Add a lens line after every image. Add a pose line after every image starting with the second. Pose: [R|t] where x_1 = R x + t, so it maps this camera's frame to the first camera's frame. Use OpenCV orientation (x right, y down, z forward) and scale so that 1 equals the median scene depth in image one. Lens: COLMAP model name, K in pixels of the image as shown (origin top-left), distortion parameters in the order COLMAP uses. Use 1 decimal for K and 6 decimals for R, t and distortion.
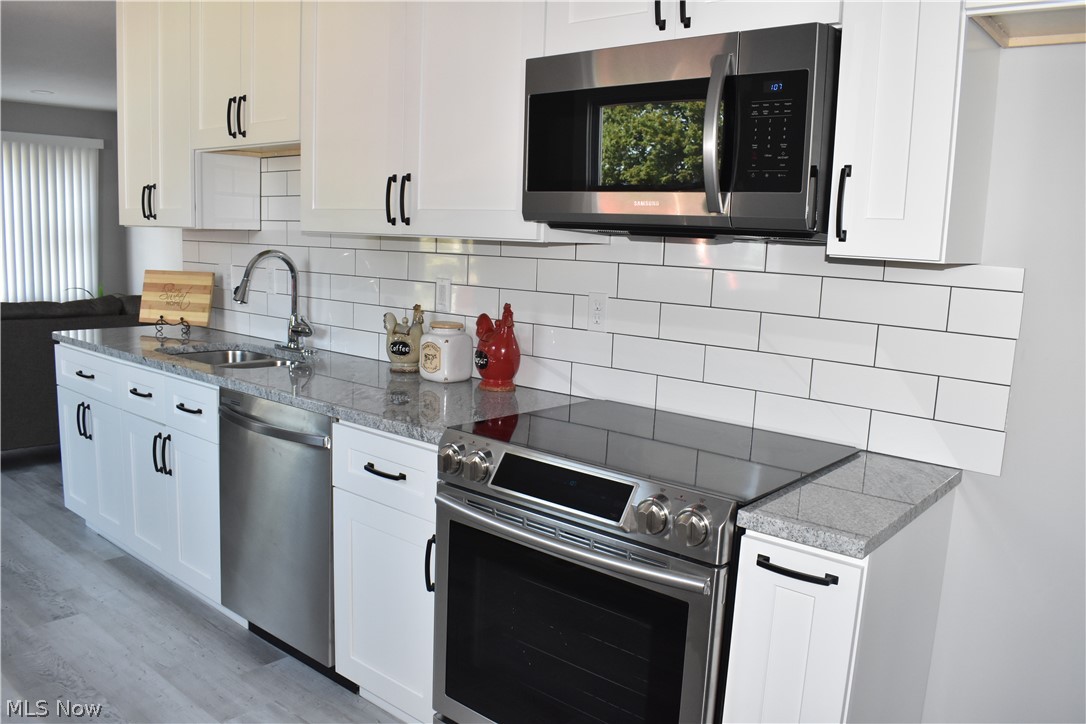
lens RADIAL K [[843.8, 0, 544.5], [0, 843.8, 366.5], [0, 0, 1]] dist [-0.094554, 0.014087]
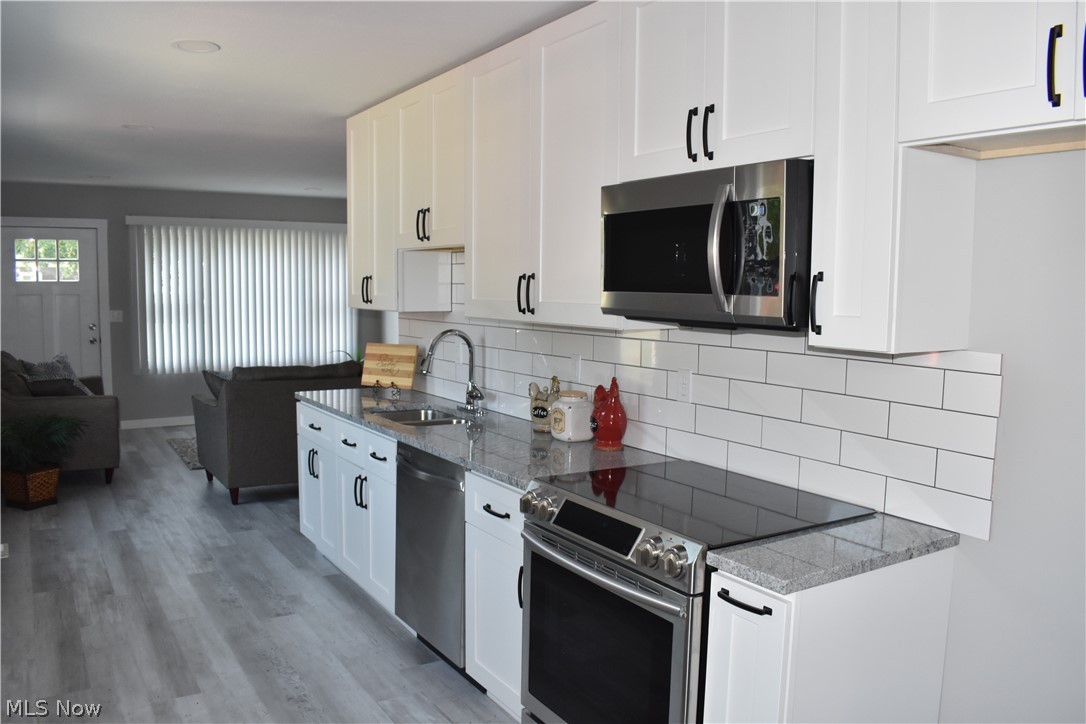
lens RADIAL K [[843.8, 0, 545.3], [0, 843.8, 368.2], [0, 0, 1]] dist [-0.094554, 0.014087]
pose [[0.953312, 0.002314, -0.301977, 0.216349], [-0.021575, 0.997937, -0.060463, -0.012565], [0.301215, 0.064155, 0.951396, -0.165531]]
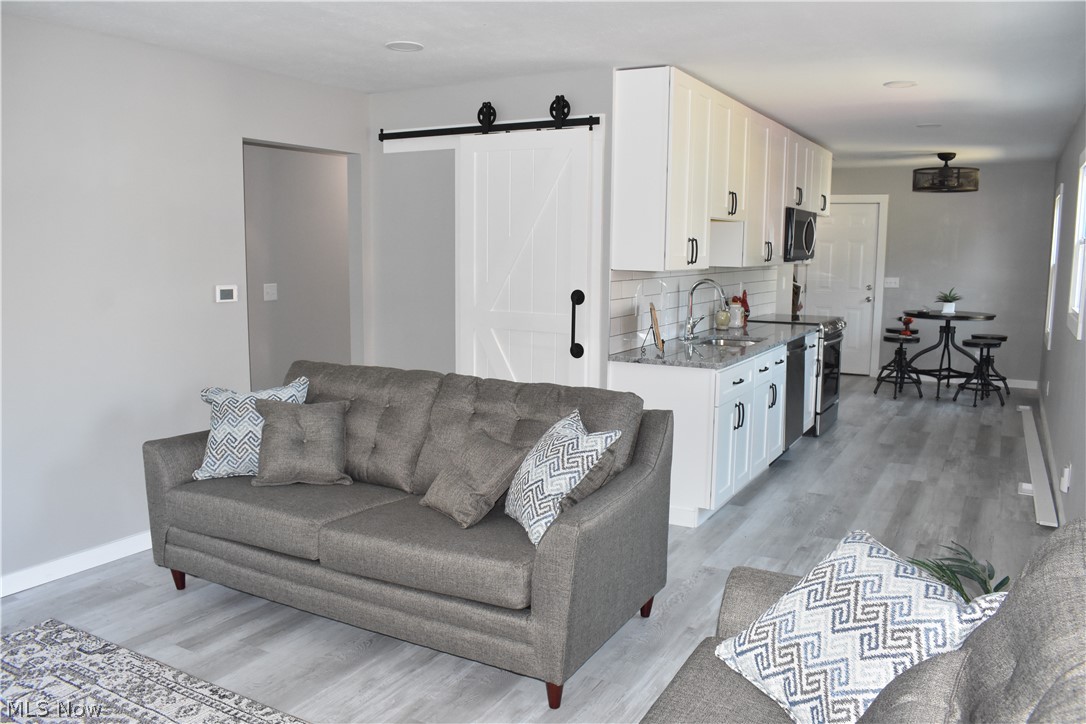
lens RADIAL K [[843.8, 0, 553.3], [0, 843.8, 362.7], [0, 0, 1]] dist [-0.094554, 0.014087]
pose [[-0.188829, -0.174250, 0.966427, -2.343108], [0.131172, 0.970836, 0.200675, -0.430213], [-0.973210, 0.164662, -0.160466, 1.935631]]
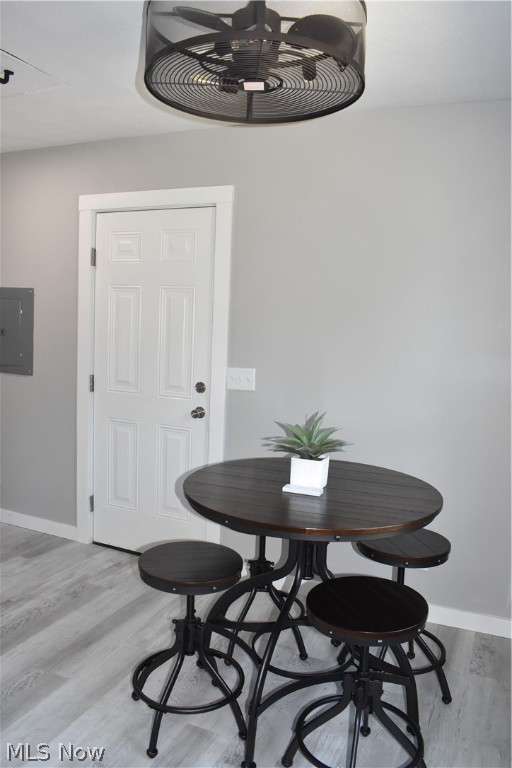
lens RADIAL K [[596.7, 0, 254.8], [0, 596.7, 383.2], [0, 0, 1]] dist [-0.094554, 0.014087]
pose [[-0.277442, -0.150465, 0.948887, -0.180401], [0.095509, 0.978448, 0.183078, -0.052084], [-0.955983, 0.141421, -0.257092, 0.128352]]
